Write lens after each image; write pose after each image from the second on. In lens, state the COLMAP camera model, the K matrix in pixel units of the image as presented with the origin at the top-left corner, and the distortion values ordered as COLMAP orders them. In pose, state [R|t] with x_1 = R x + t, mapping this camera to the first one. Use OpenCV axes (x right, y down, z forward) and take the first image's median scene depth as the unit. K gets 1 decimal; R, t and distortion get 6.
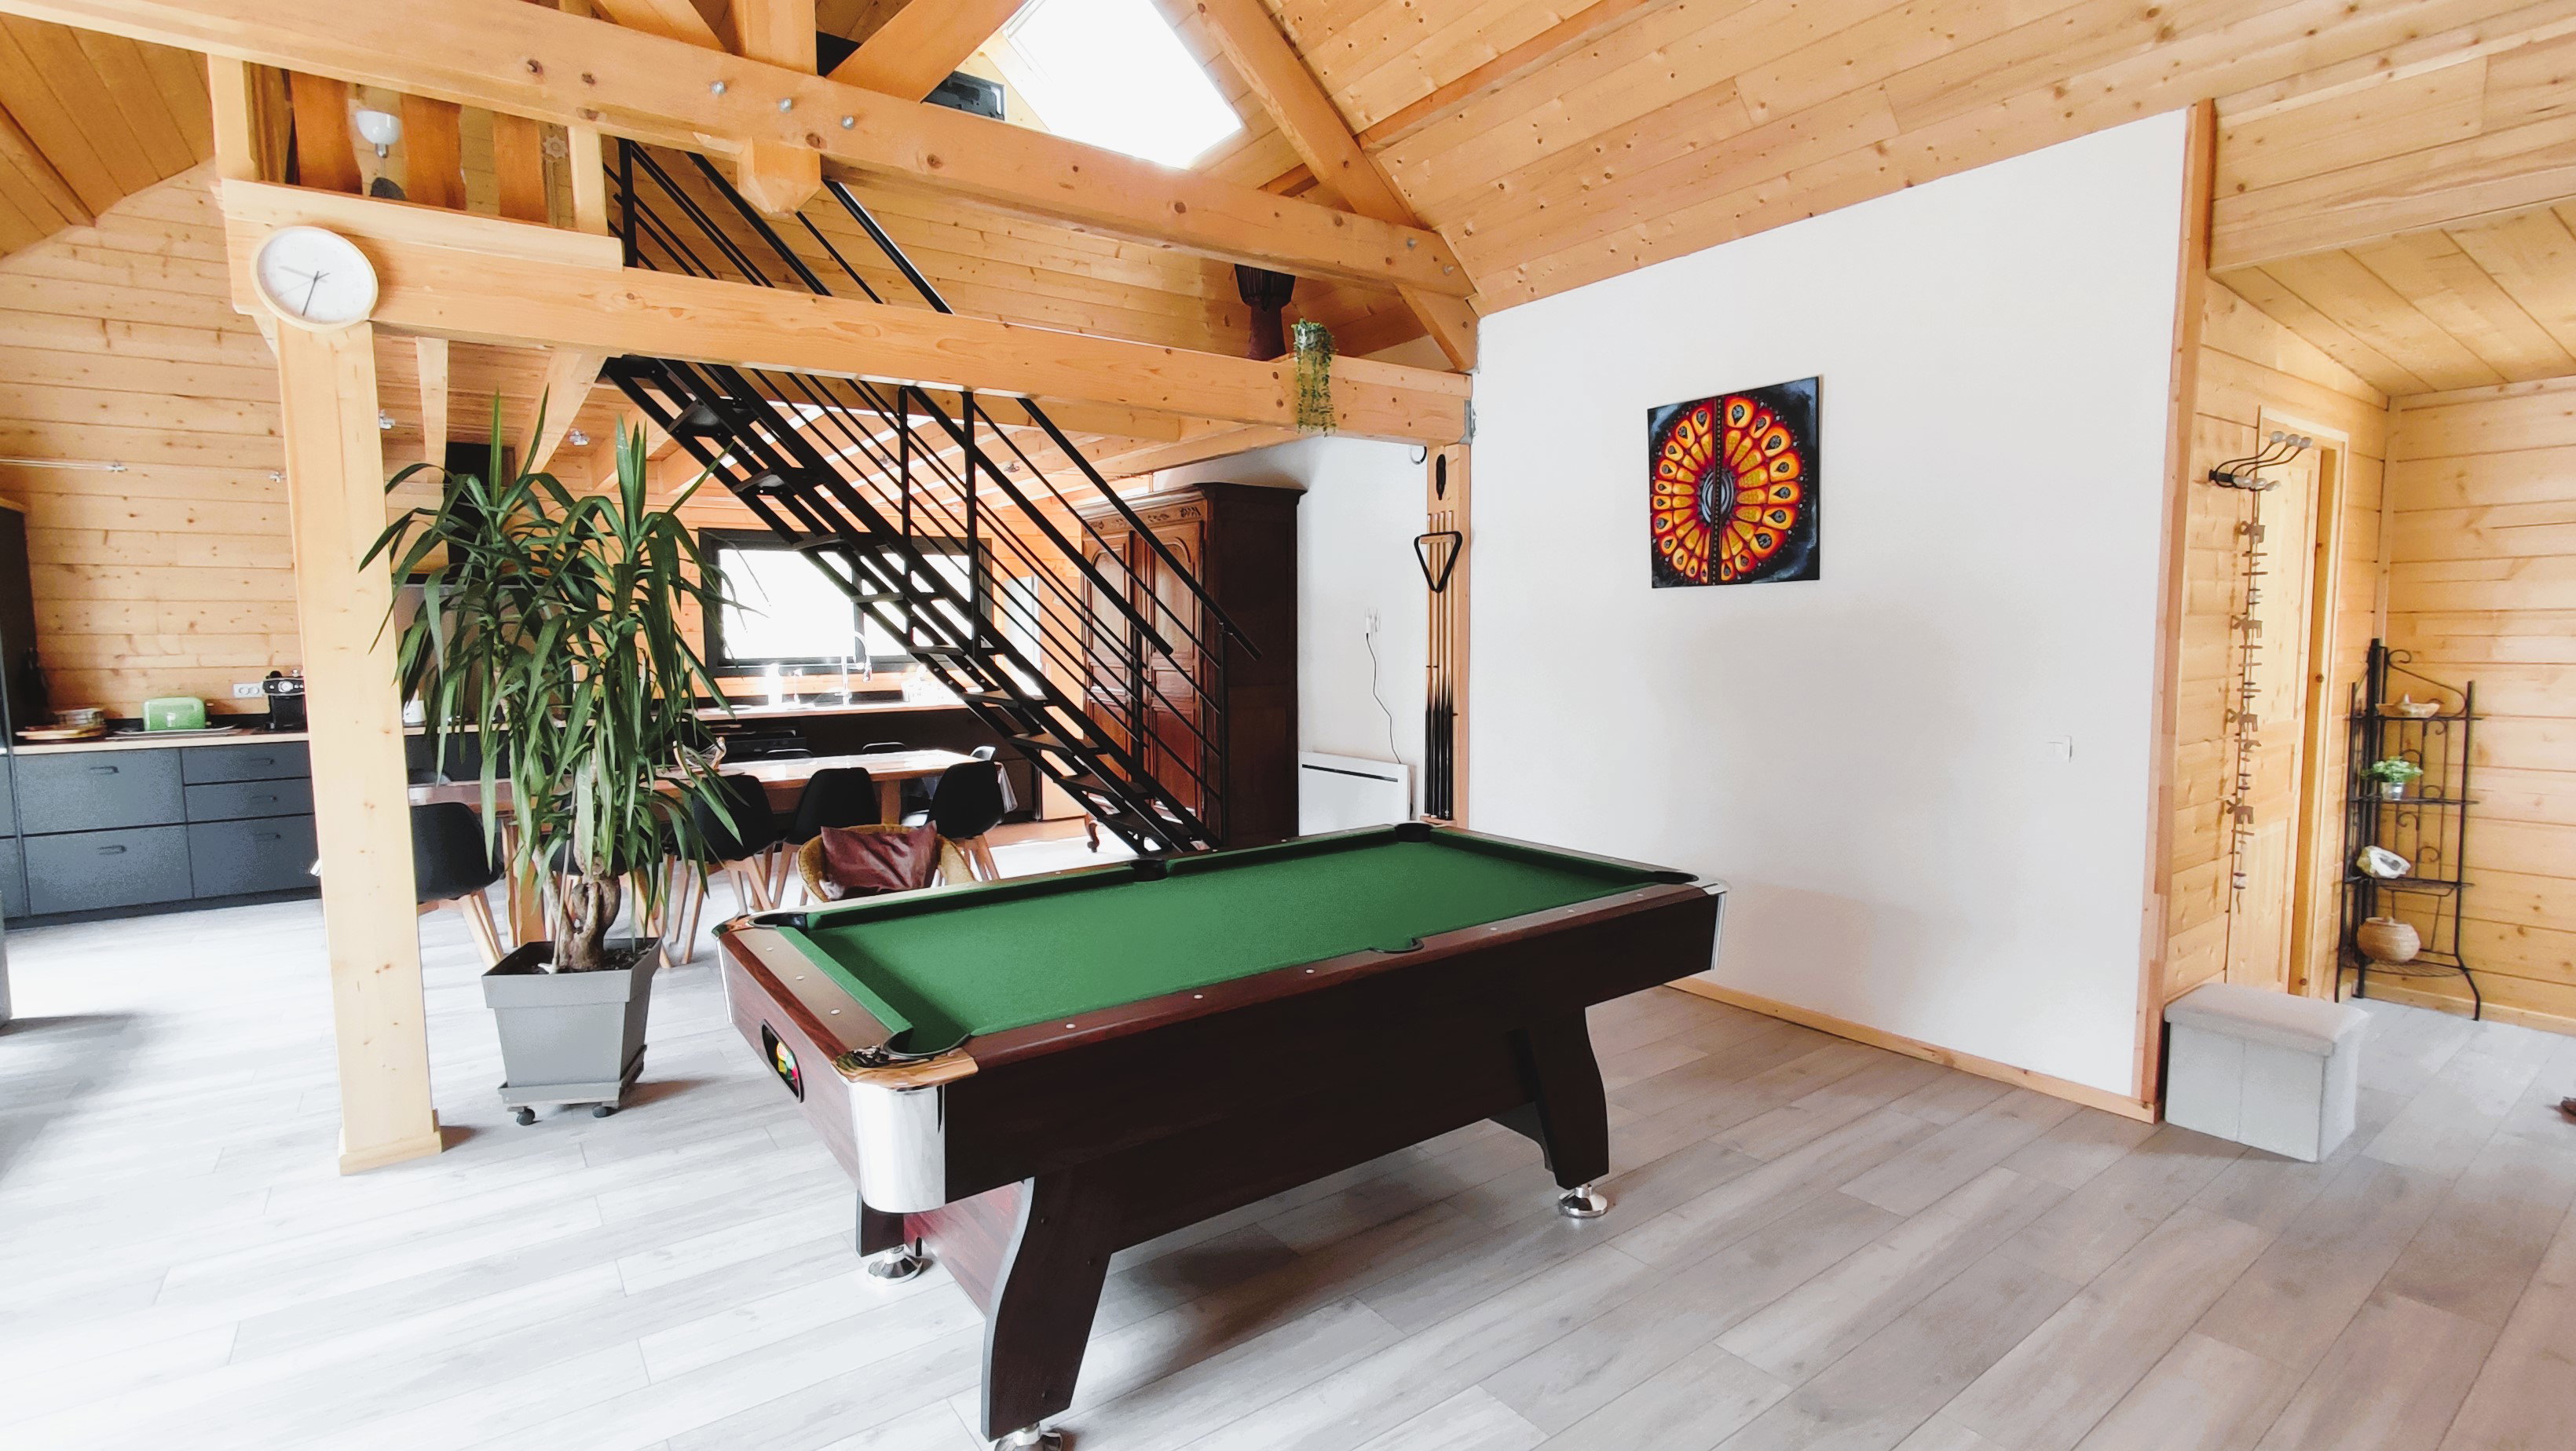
lens RADIAL K [[1175.0, 0, 1282.6], [0, 1175.0, 723.7], [0, 0, 1]] dist [0.008861, -0.001455]
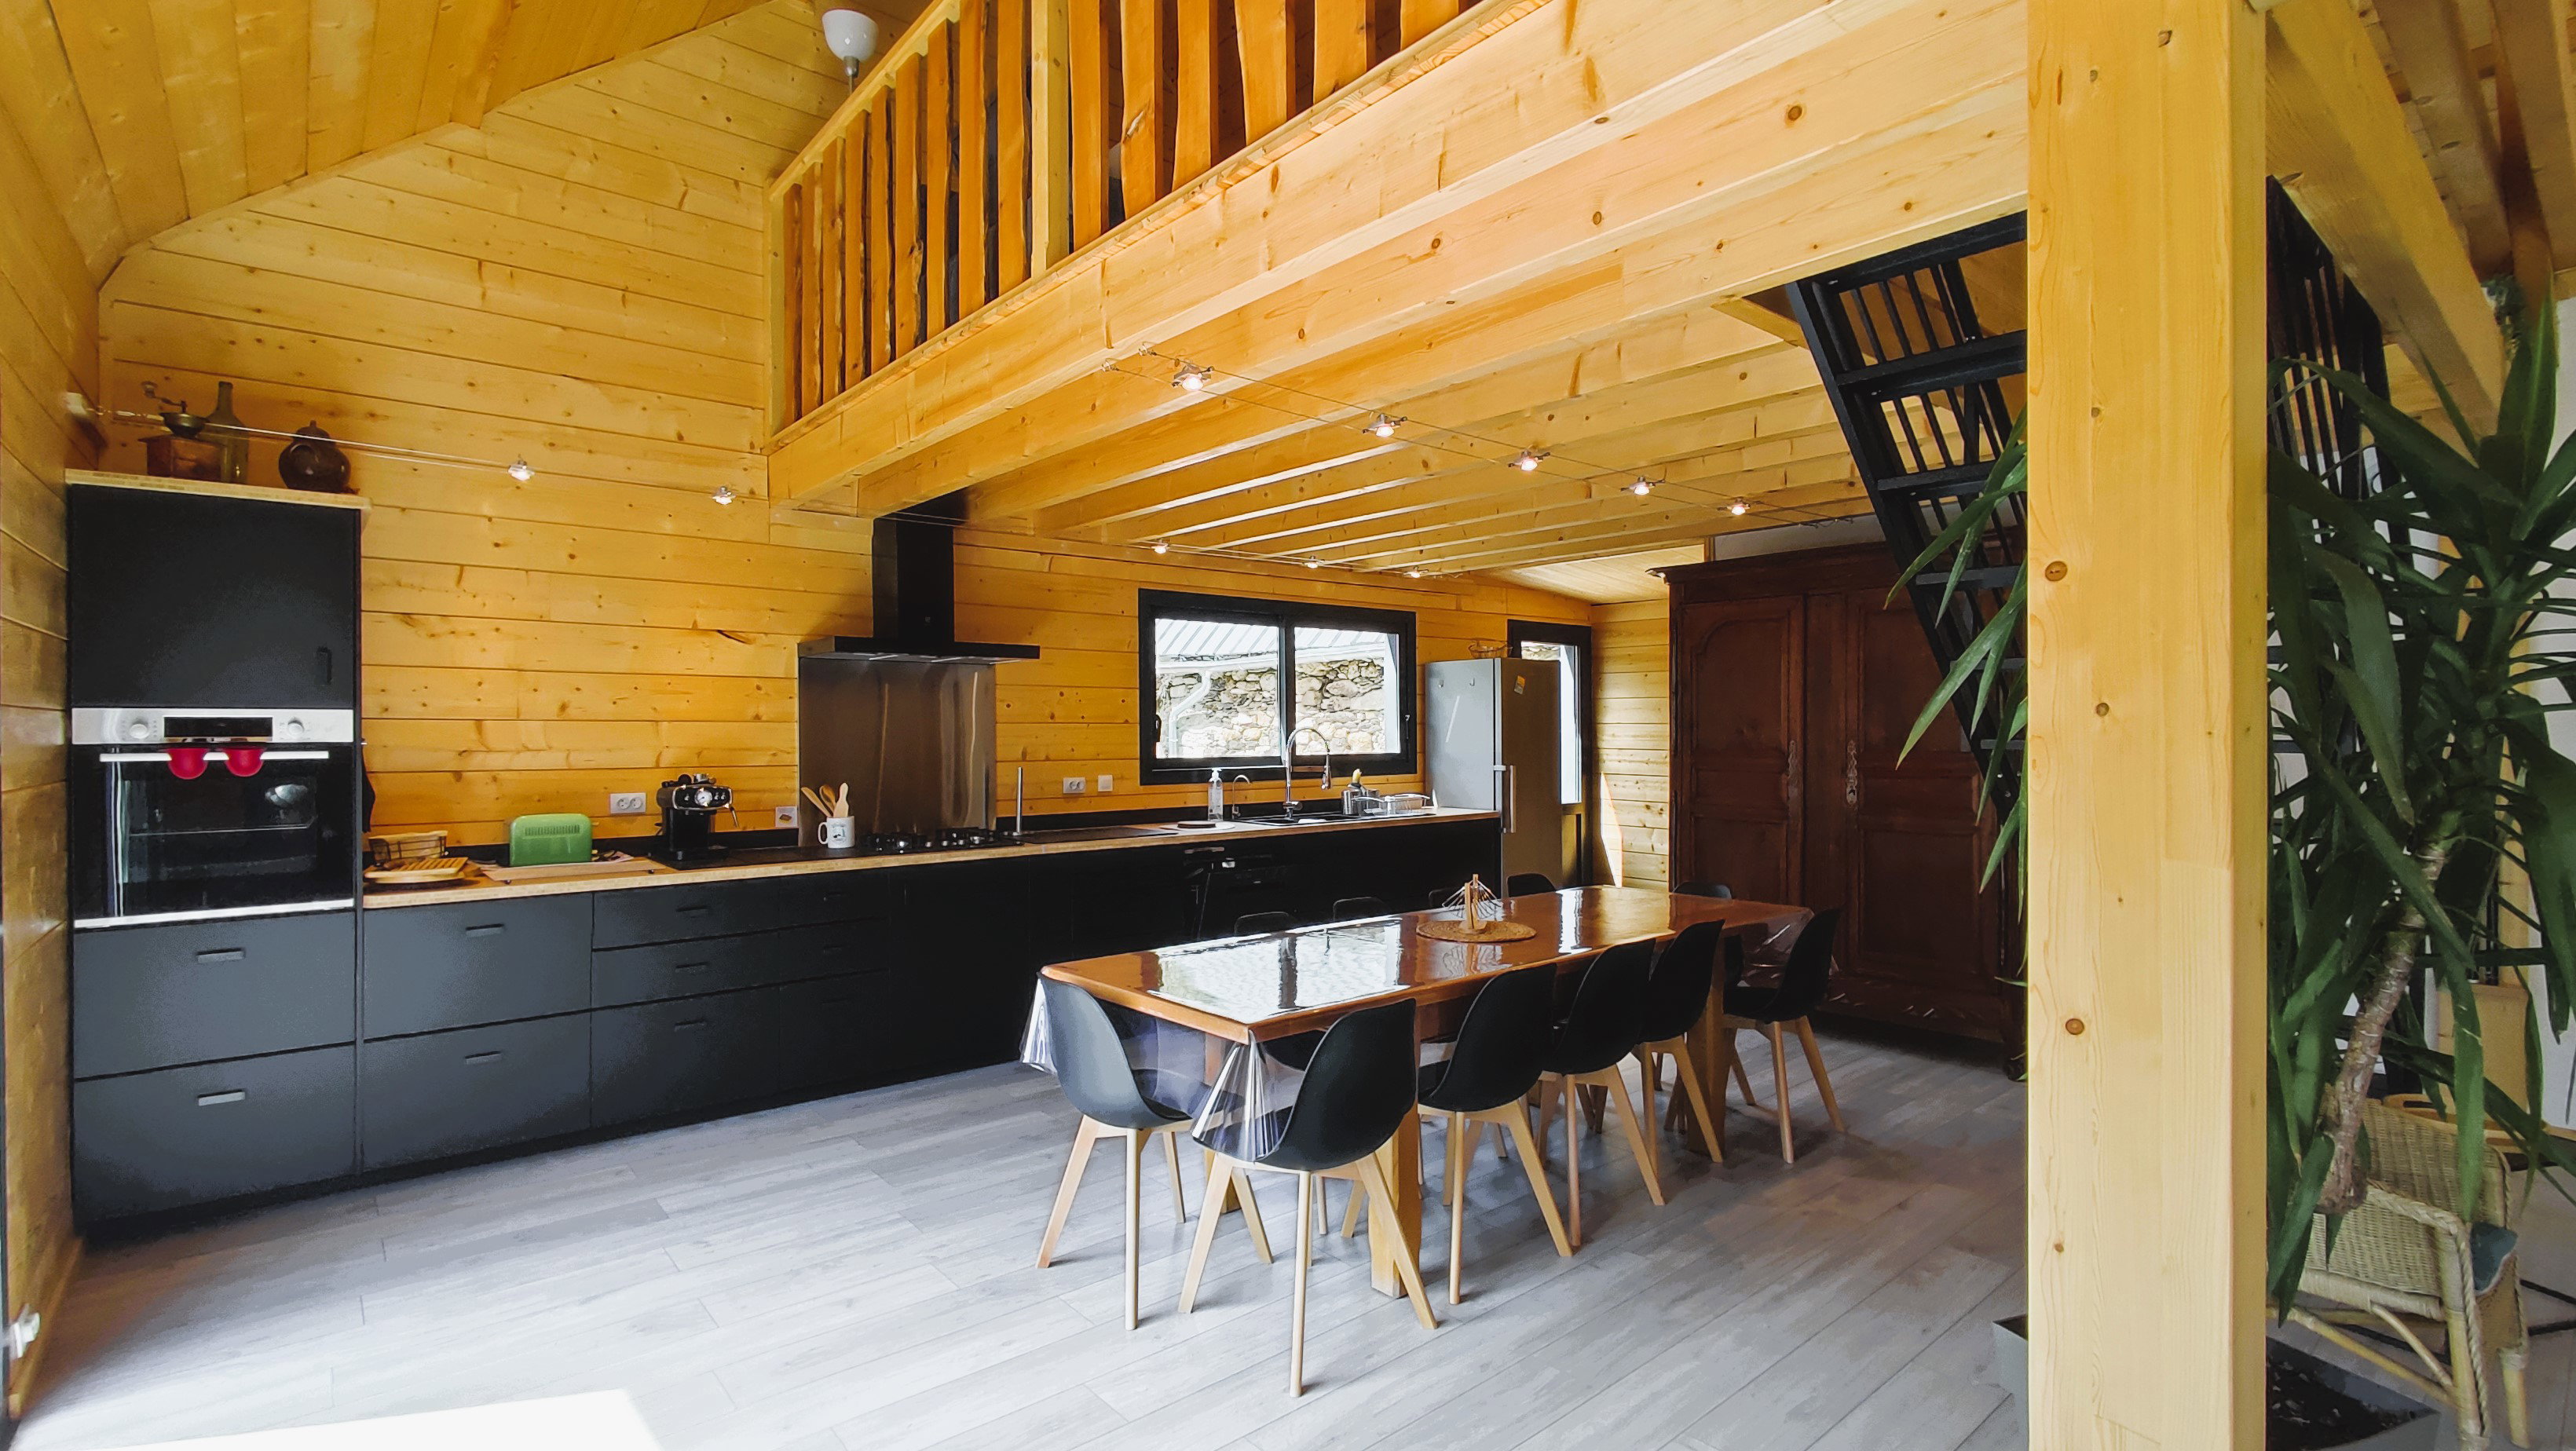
lens RADIAL K [[1175.0, 0, 1289.7], [0, 1175.0, 734.5], [0, 0, 1]] dist [0.008861, -0.001455]
pose [[0.997572, 0.007365, 0.069245, -0.561140], [-0.001902, 0.996902, -0.078626, -0.015438], [-0.069610, 0.078304, 0.994496, 0.303719]]
